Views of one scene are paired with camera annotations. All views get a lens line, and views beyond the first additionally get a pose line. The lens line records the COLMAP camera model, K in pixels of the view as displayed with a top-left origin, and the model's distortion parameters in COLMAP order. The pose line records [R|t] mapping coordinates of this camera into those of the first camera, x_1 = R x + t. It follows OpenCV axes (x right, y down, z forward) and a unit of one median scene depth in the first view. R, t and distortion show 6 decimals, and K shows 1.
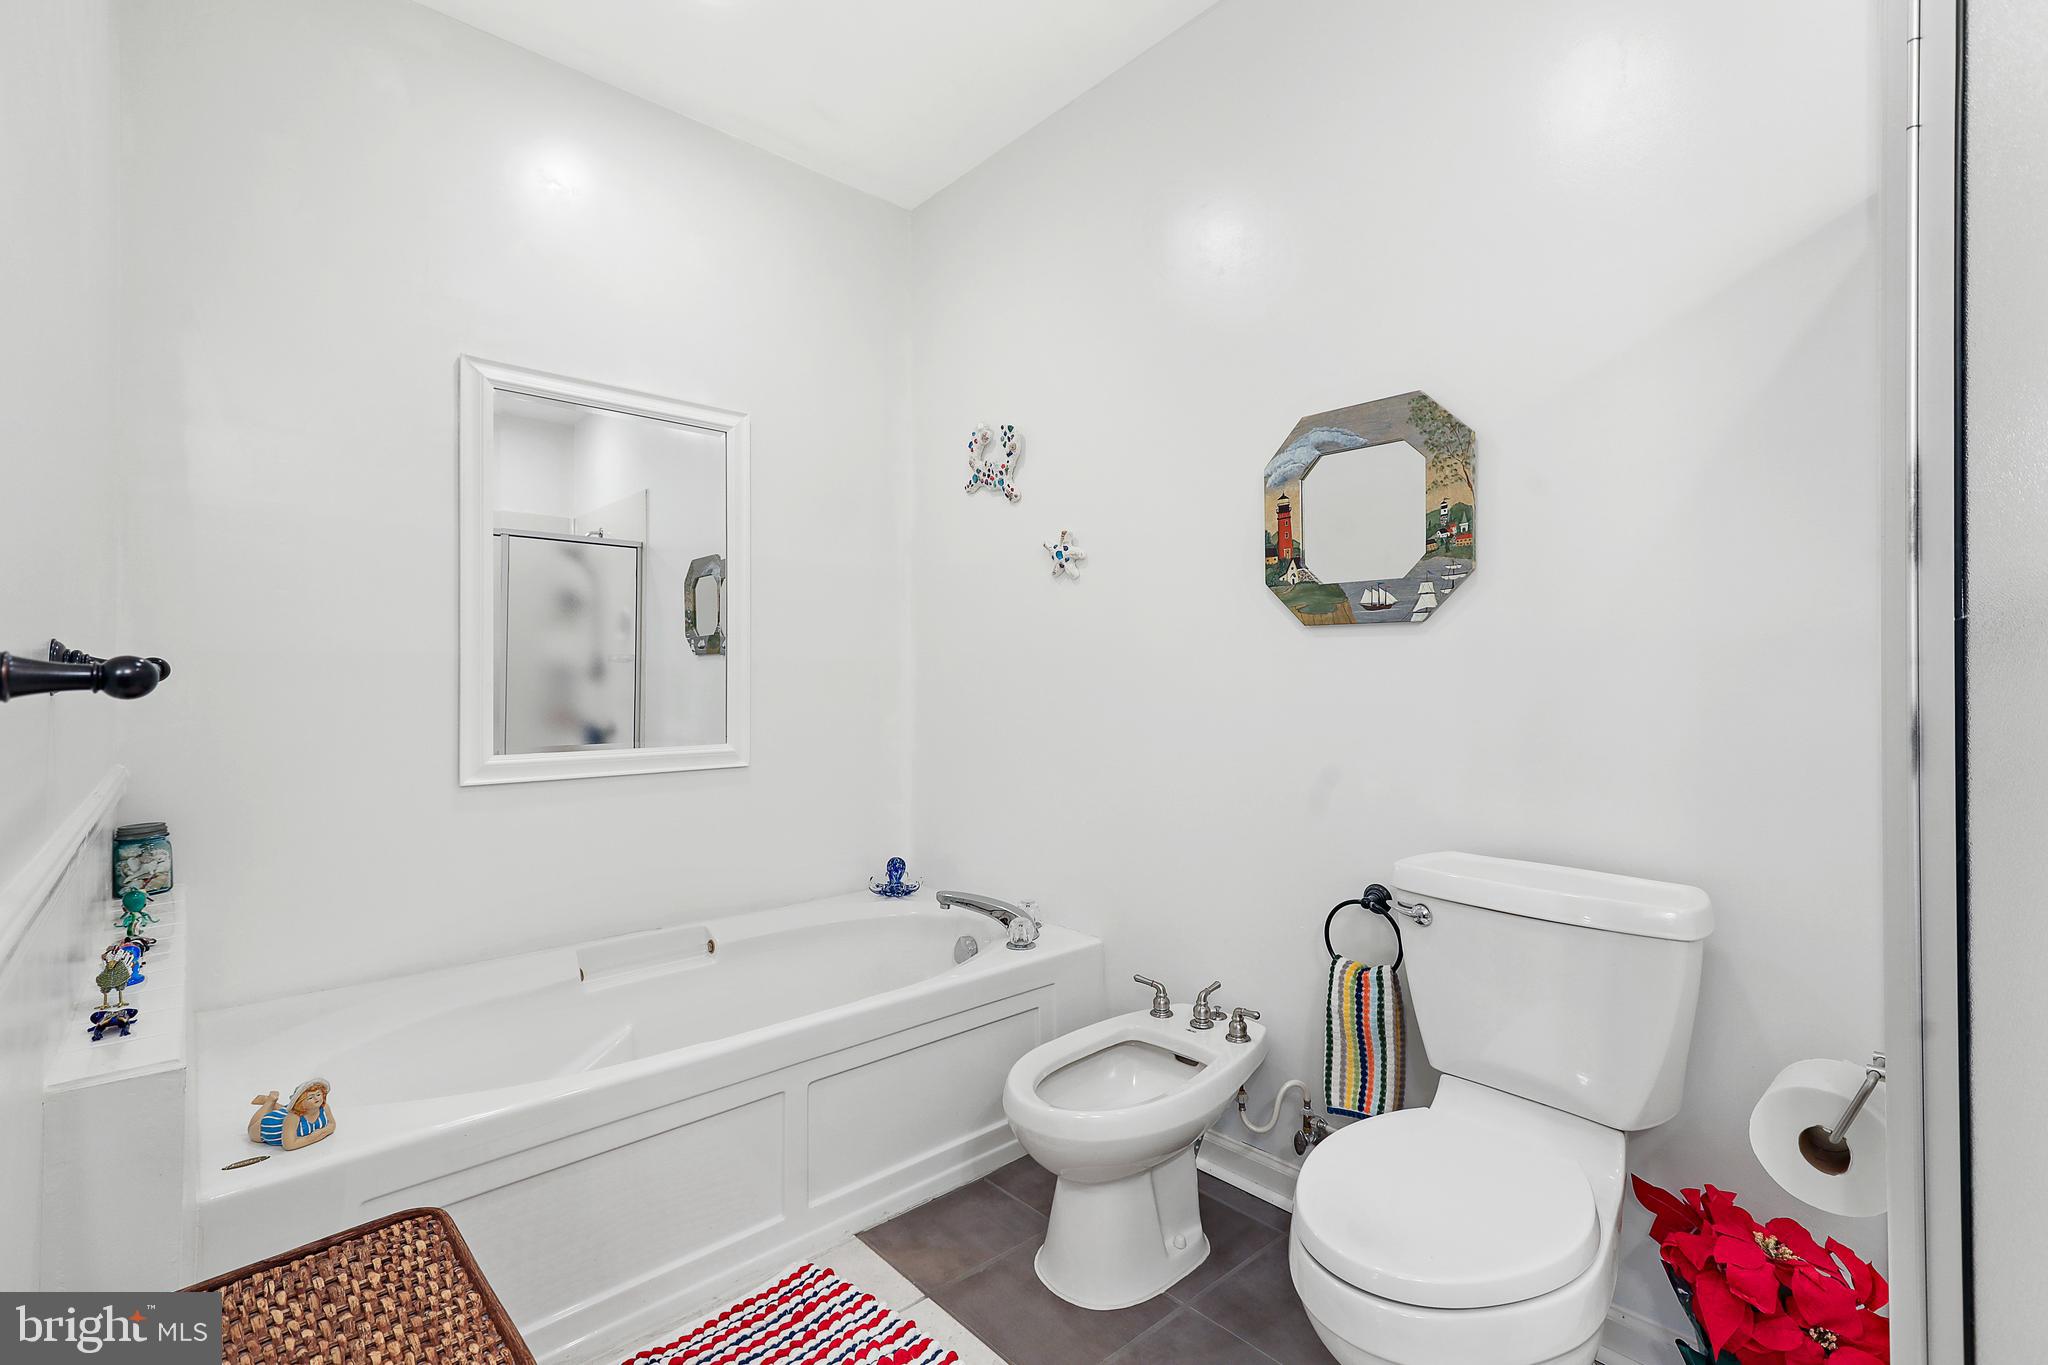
lens RADIAL K [[920.3, 0, 1024.8], [0, 920.3, 677.3], [0, 0, 1]] dist [0.006544, 0.000985]
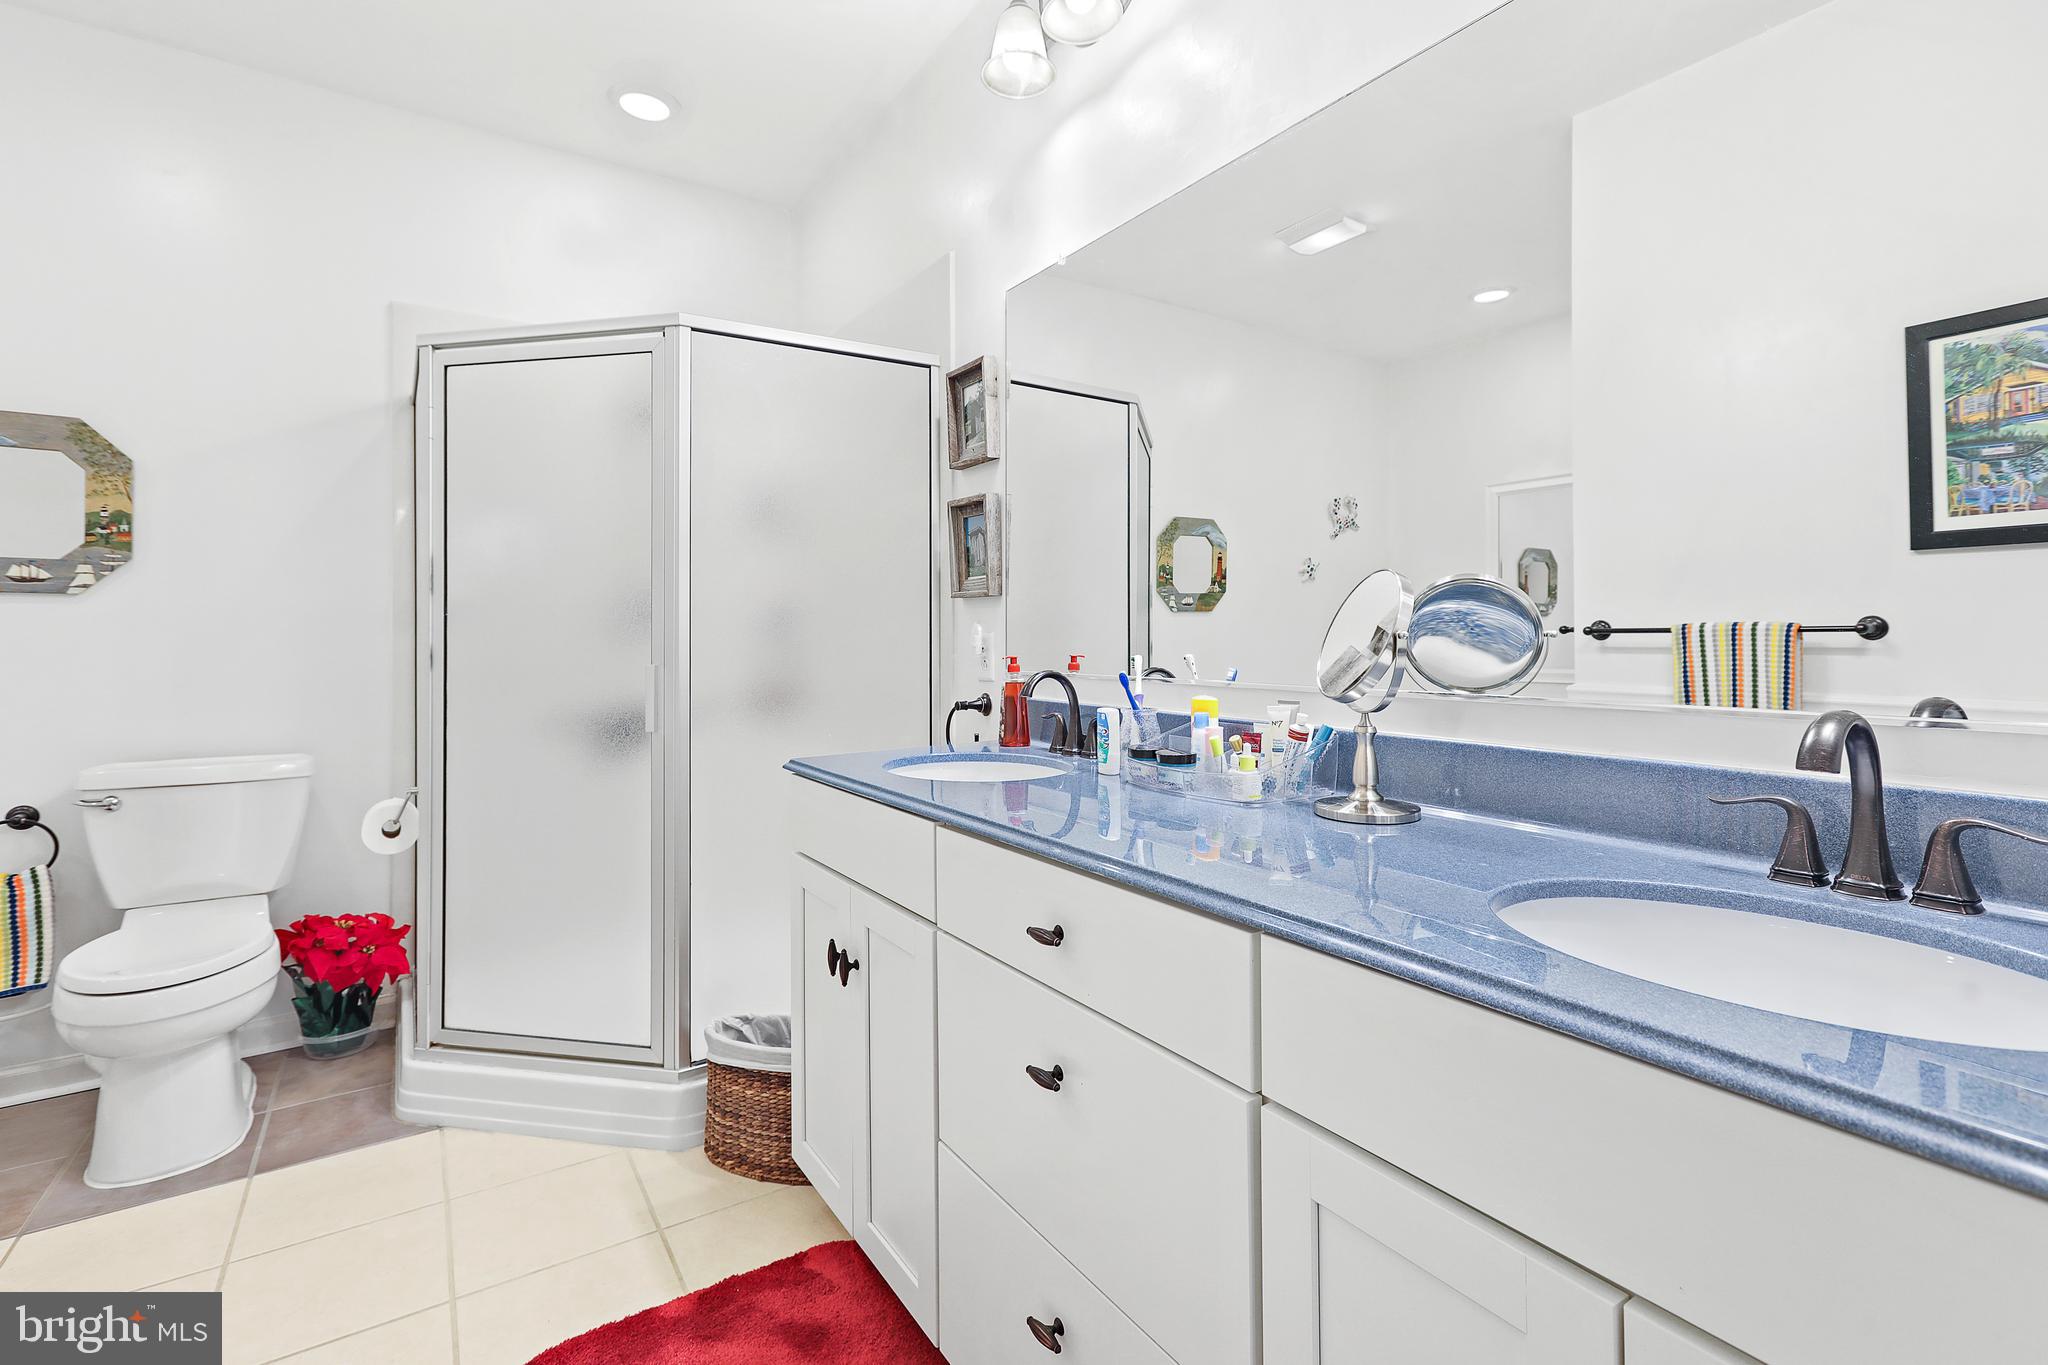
lens RADIAL K [[920.3, 0, 1018.6], [0, 920.3, 621.9], [0, 0, 1]] dist [0.006544, 0.000985]
pose [[0.132438, 0.010623, 0.991134, -0.708436], [-0.002364, 0.999943, -0.010401, -0.010481], [-0.991189, -0.000965, 0.132455, -0.506319]]
